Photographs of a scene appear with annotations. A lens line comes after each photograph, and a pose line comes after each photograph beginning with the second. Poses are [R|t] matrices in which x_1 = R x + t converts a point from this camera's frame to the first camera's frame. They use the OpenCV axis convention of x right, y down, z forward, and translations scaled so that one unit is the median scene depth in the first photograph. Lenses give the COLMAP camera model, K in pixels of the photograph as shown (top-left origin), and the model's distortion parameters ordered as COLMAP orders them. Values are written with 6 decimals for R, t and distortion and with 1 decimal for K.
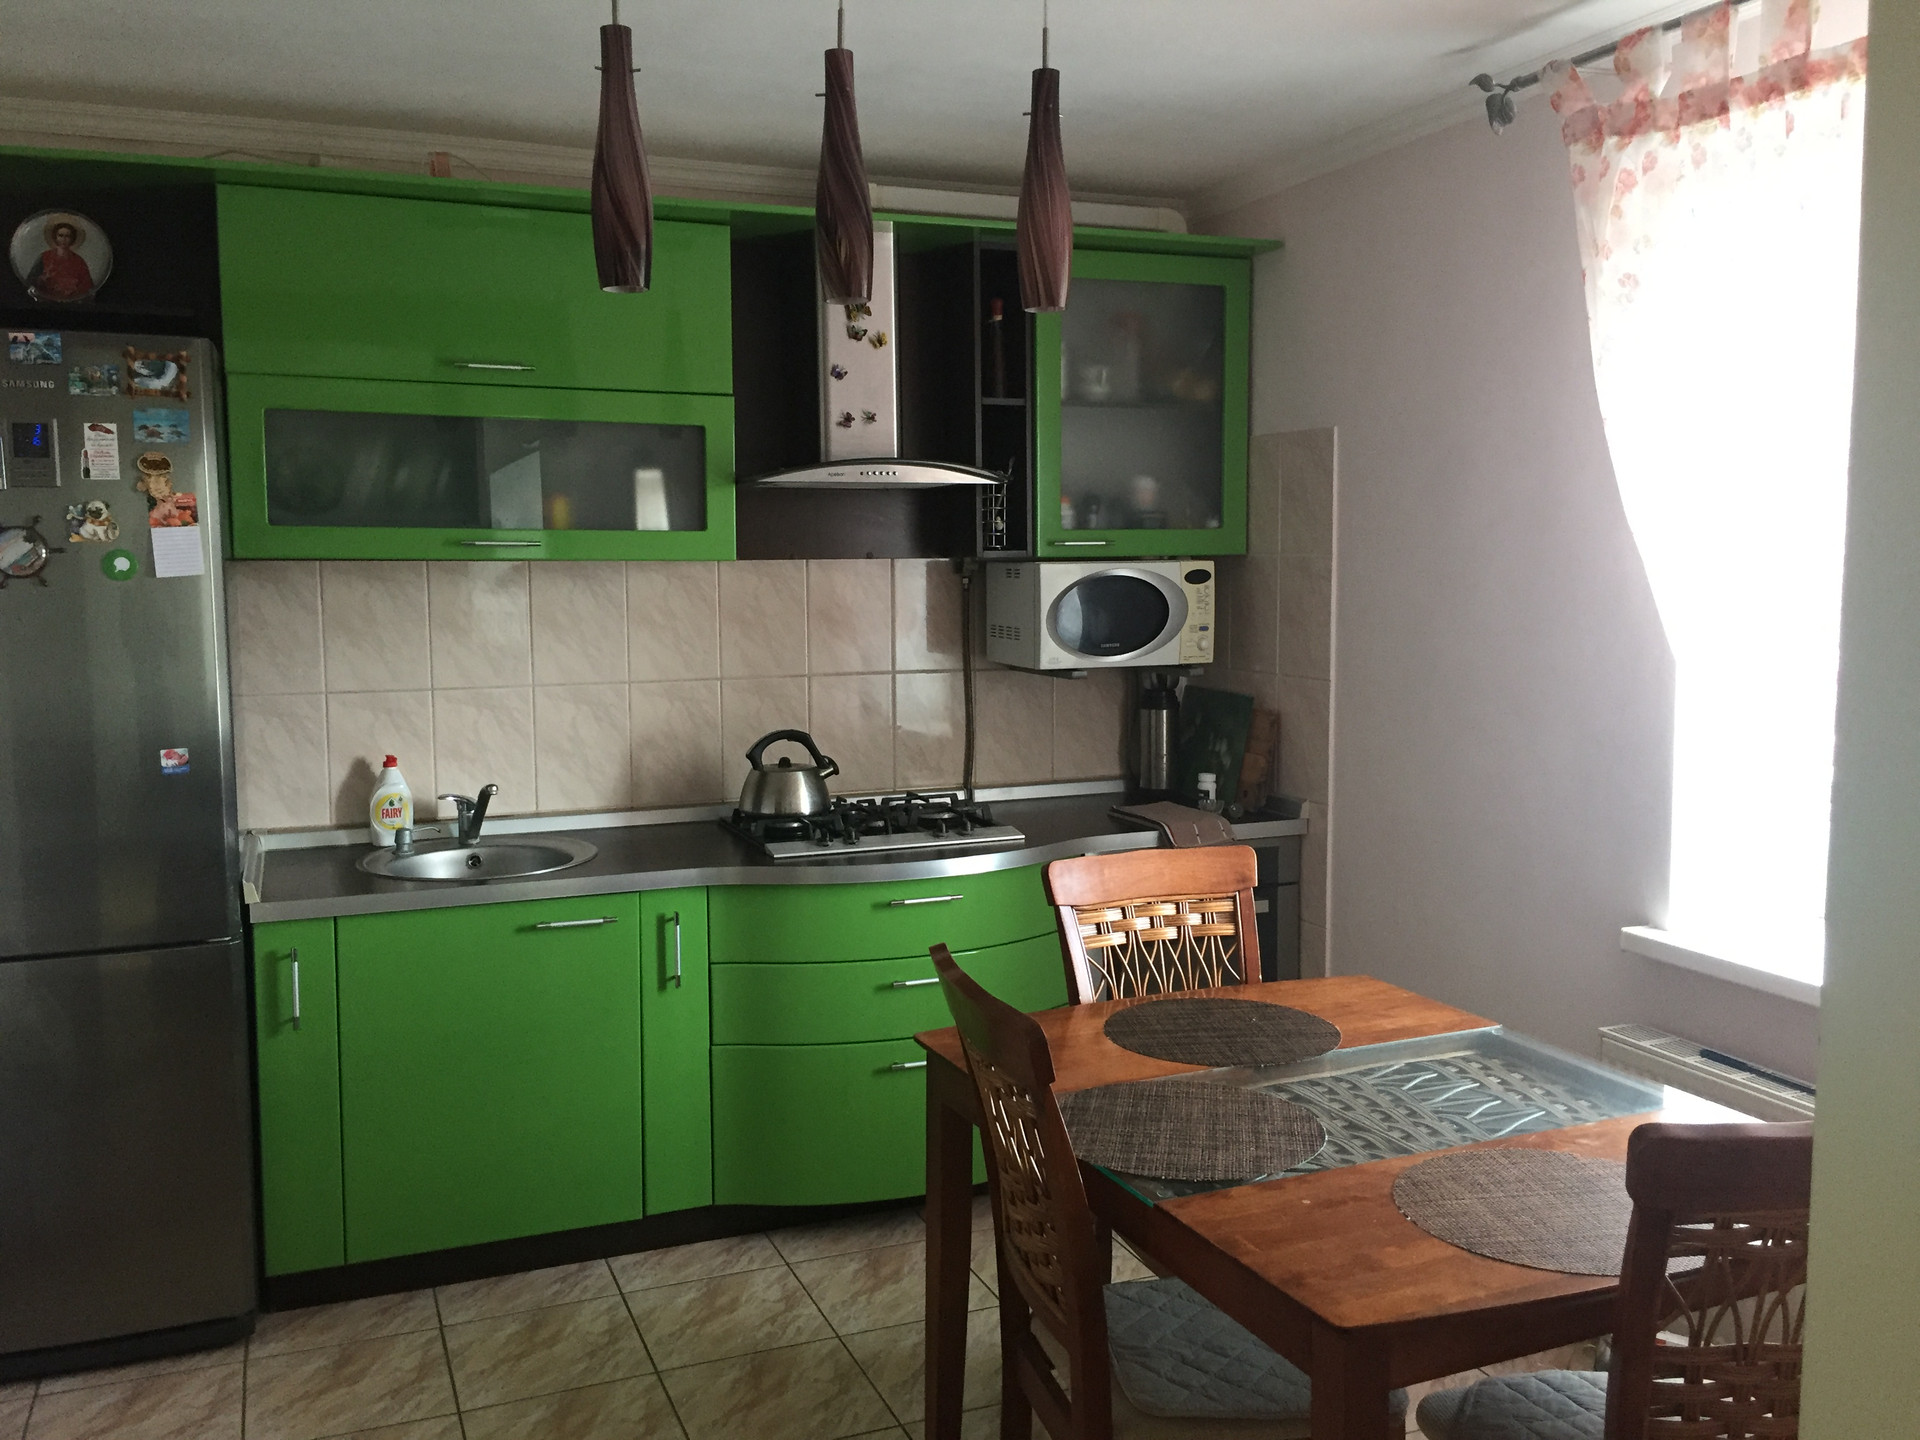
lens RADIAL K [[1620.9, 0, 960.0], [0, 1620.9, 720.0], [0, 0, 1]] dist [-0.007252, -0.001380]
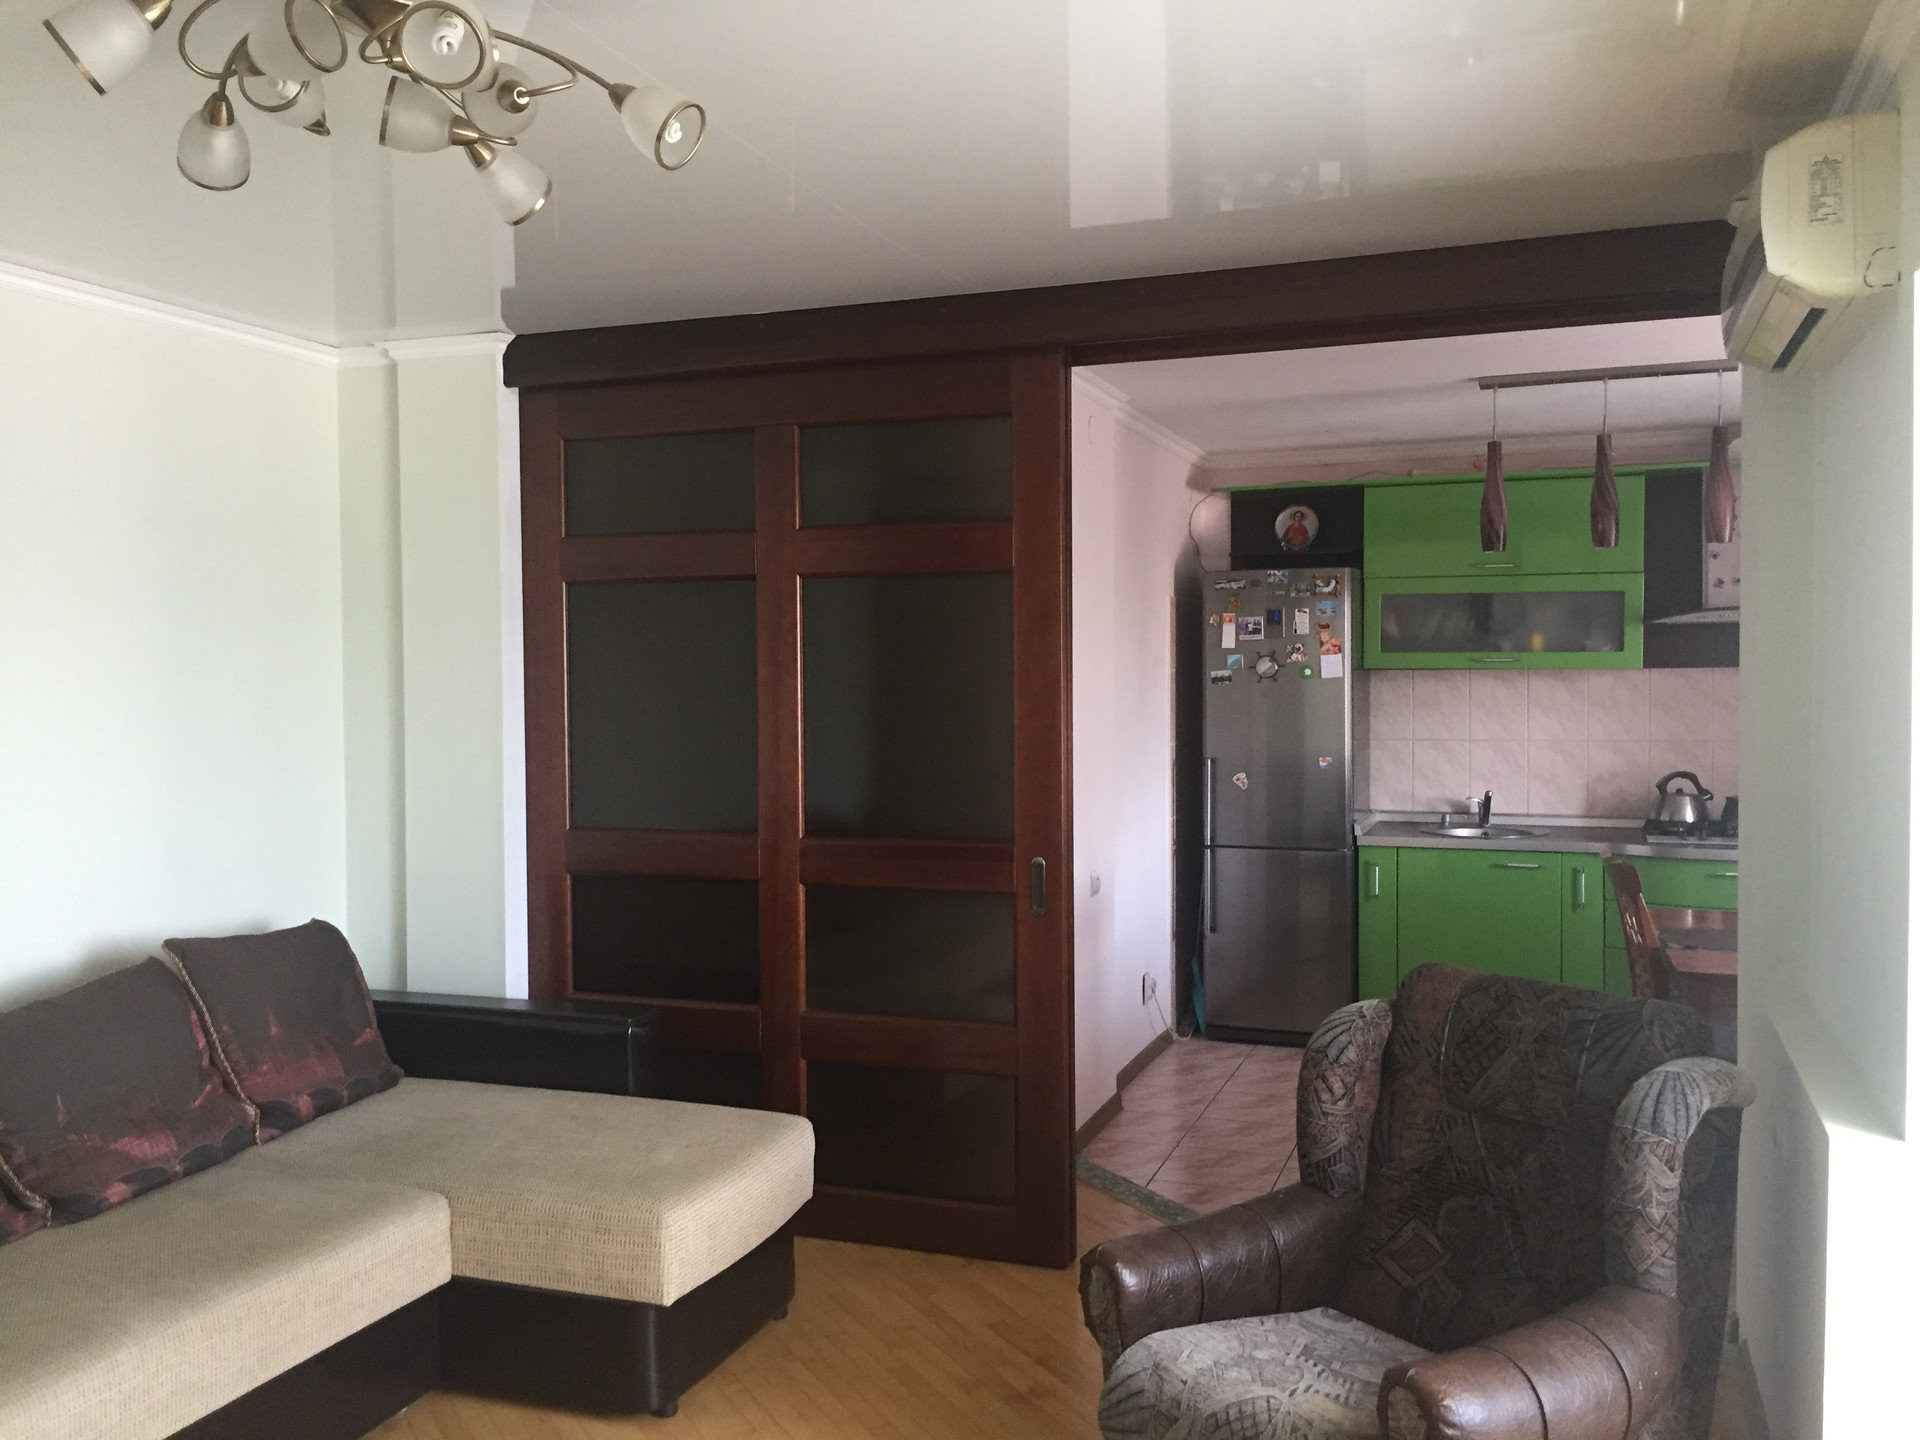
lens RADIAL K [[1627.8, 0, 960.0], [0, 1627.8, 720.0], [0, 0, 1]] dist [0.119215, 0.002237]
pose [[0.732800, 0.015030, -0.680278, 0.547601], [-0.063916, 0.996856, -0.046827, 0.086870], [0.677436, 0.077795, 0.731457, -0.793813]]
